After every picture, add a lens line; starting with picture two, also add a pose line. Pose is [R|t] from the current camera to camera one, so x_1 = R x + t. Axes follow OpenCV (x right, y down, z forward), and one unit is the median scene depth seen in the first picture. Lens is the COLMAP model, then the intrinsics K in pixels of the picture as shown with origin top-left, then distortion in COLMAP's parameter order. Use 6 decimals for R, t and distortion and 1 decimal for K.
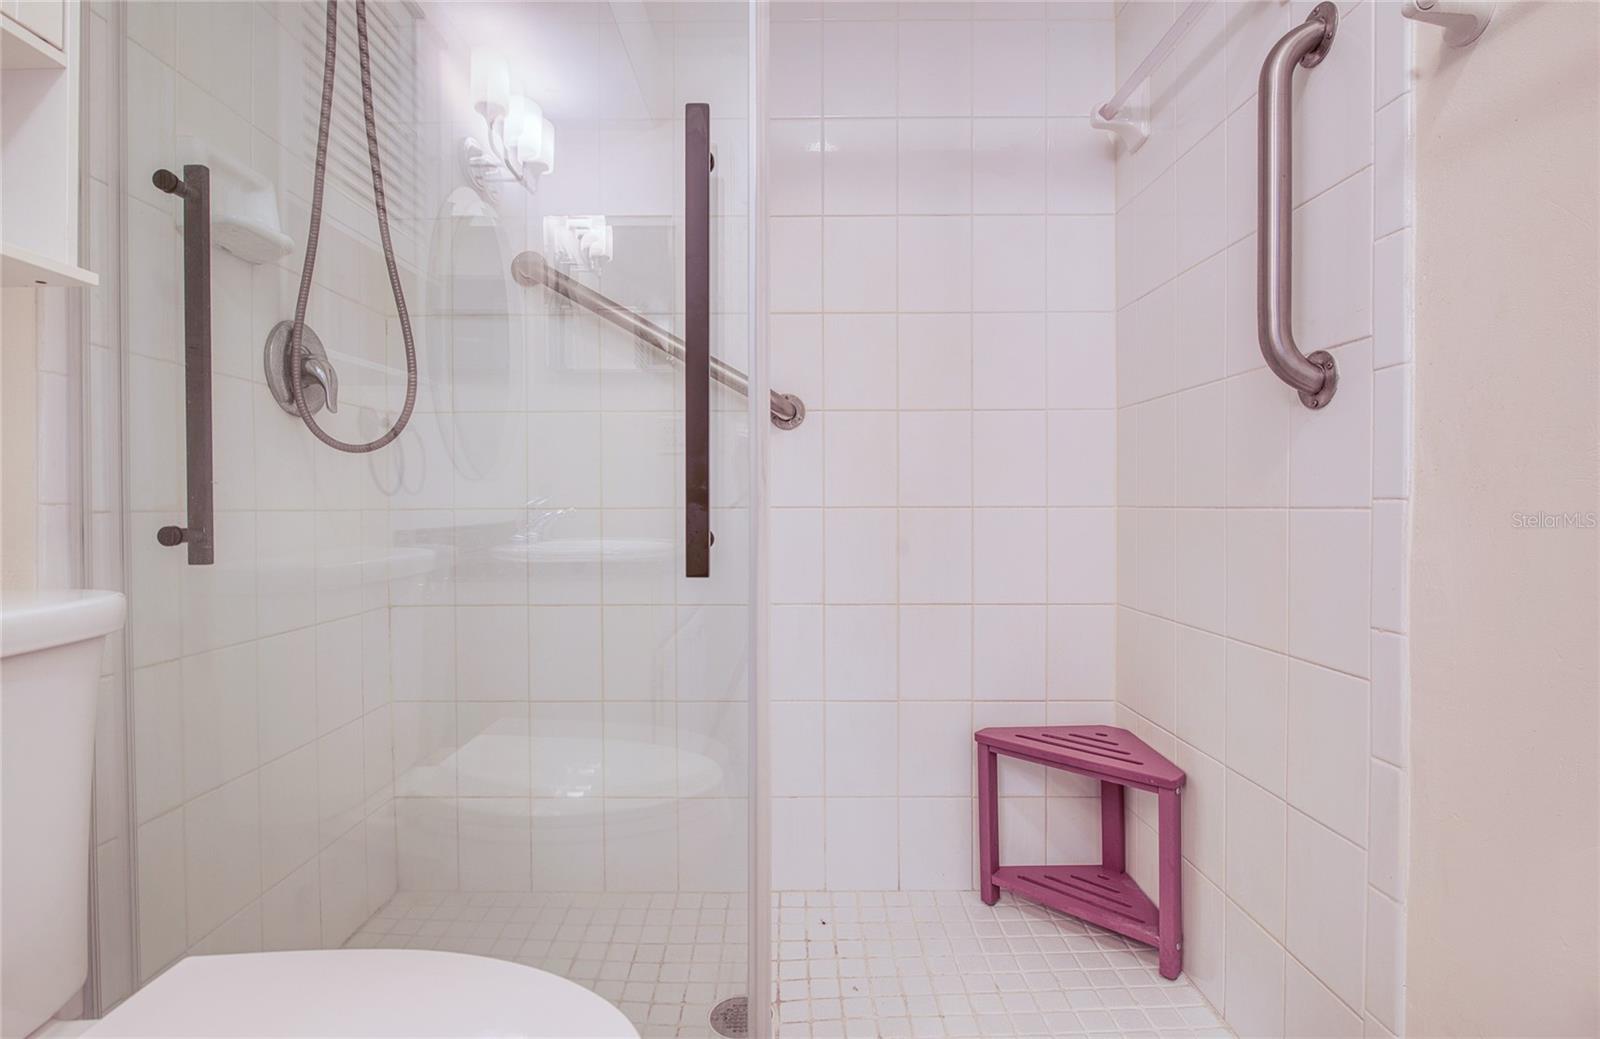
lens RADIAL K [[826.6, 0, 759.4], [0, 826.6, 522.2], [0, 0, 1]] dist [-0.010978, -0.000368]
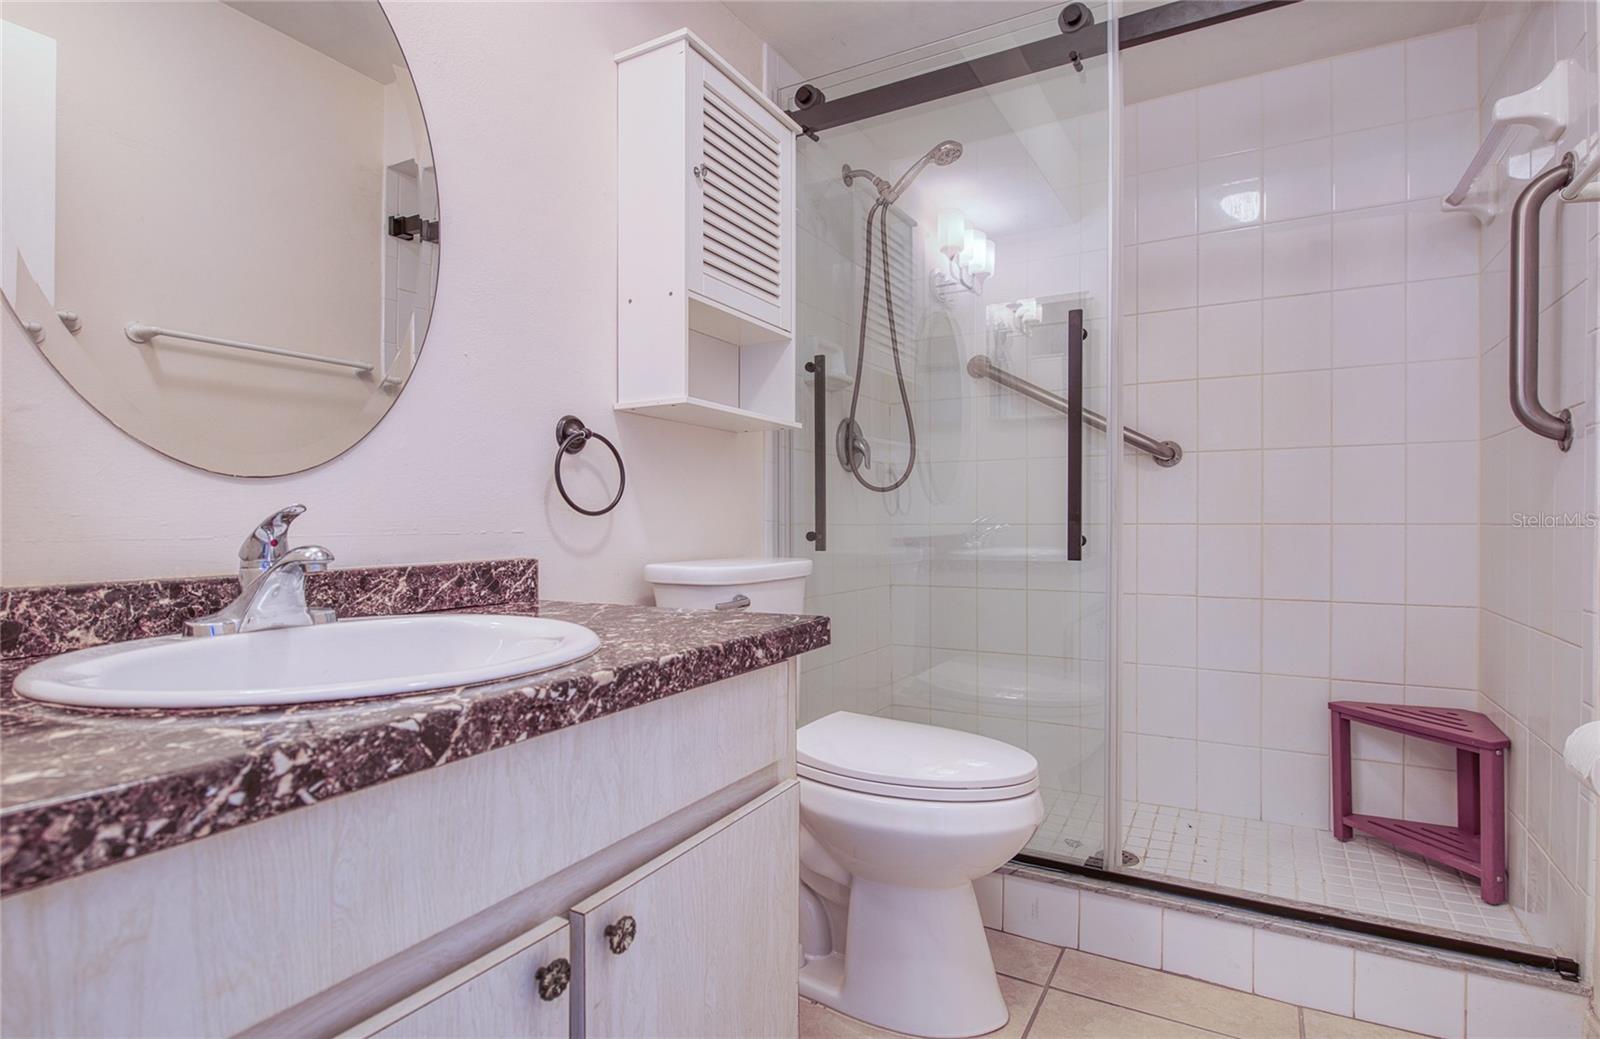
lens RADIAL K [[826.6, 0, 759.4], [0, 826.6, 522.2], [0, 0, 1]] dist [-0.010978, -0.000368]
pose [[0.870366, 0.001834, -0.492401, 0.122387], [-0.011660, 0.999789, -0.016886, 0.010573], [0.492266, 0.020439, 0.870205, -0.535890]]
